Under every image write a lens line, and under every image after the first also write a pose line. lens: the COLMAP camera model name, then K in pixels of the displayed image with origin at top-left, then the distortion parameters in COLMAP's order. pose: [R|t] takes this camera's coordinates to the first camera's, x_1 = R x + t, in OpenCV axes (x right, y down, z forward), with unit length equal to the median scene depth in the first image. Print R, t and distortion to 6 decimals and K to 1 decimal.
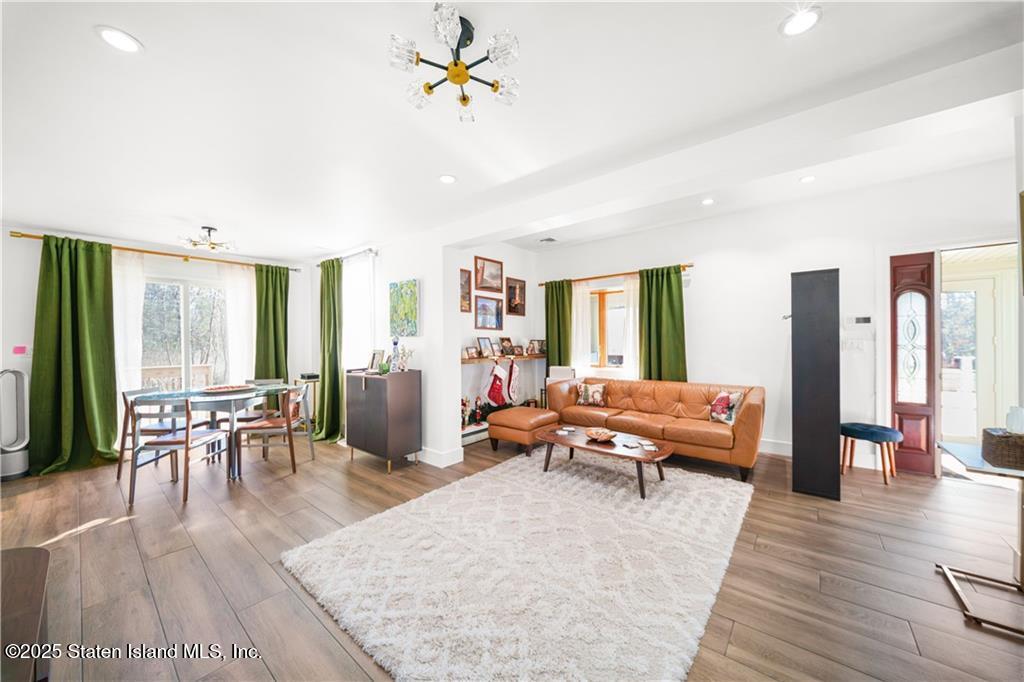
lens RADIAL K [[361.6, 0, 512.8], [0, 361.6, 340.2], [0, 0, 1]] dist [0.005243, -0.002952]
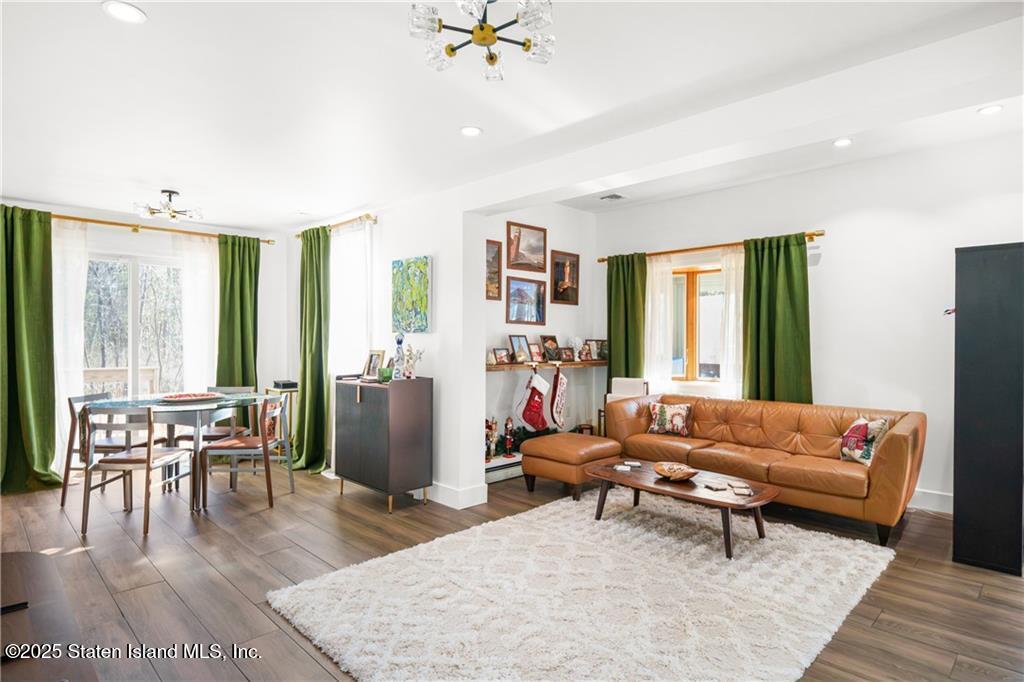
lens RADIAL K [[566.6, 0, 512.1], [0, 566.6, 338.9], [0, 0, 1]] dist [0.015221, -0.006282]
pose [[0.994875, 0.012733, -0.100304, 0.026555], [-0.012752, 0.999919, 0.000450, -0.000730], [0.100302, 0.000831, 0.994957, -0.152410]]
